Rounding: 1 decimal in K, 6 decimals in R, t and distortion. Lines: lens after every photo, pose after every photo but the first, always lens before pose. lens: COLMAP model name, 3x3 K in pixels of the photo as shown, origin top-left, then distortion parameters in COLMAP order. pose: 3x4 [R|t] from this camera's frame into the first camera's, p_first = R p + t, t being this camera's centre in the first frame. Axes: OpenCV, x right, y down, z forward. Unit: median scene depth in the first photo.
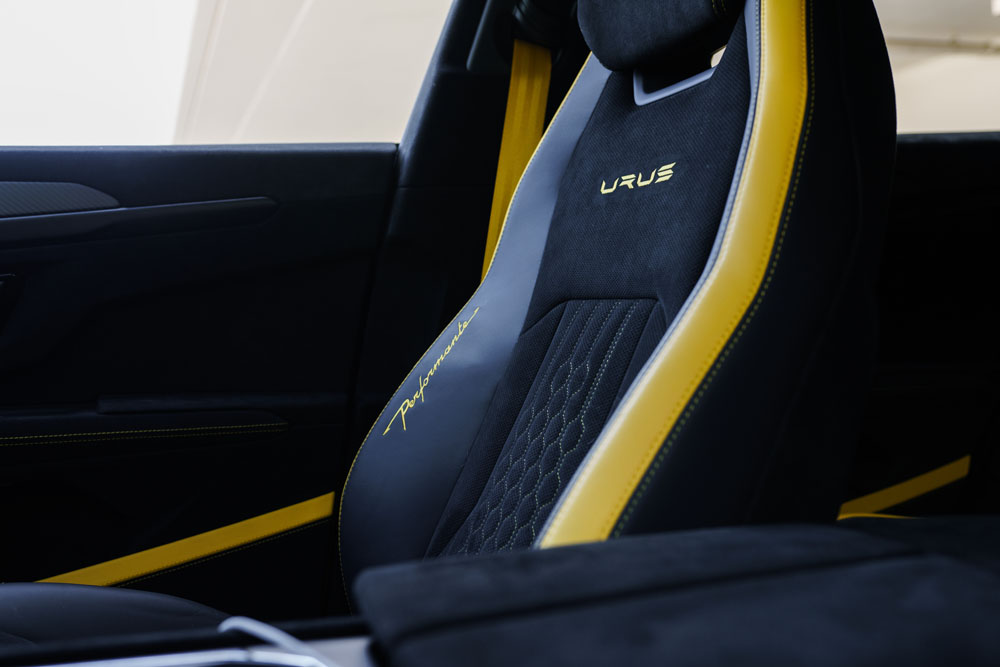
lens RADIAL K [[976.0, 0, 506.3], [0, 976.0, 333.8], [0, 0, 1]] dist [-0.013252, 0.014118]
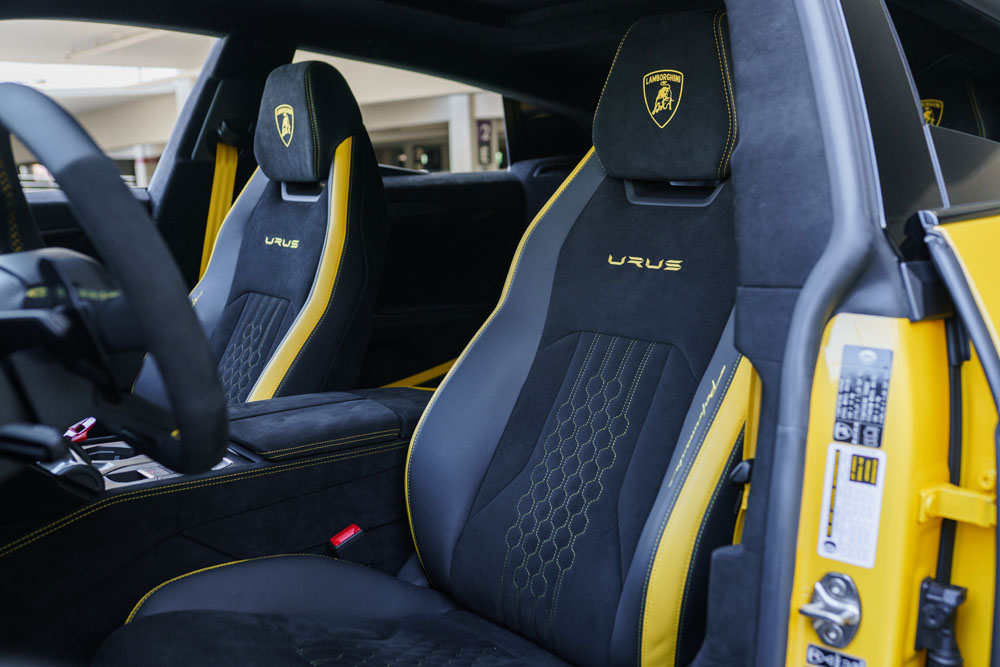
lens RADIAL K [[976.0, 0, 506.3], [0, 976.0, 333.8], [0, 0, 1]] dist [-0.013252, 0.014118]
pose [[0.938497, -0.013487, 0.345023, -0.156886], [-0.030245, 0.992185, 0.121052, -0.233981], [-0.343959, -0.124042, 0.930755, -1.264269]]
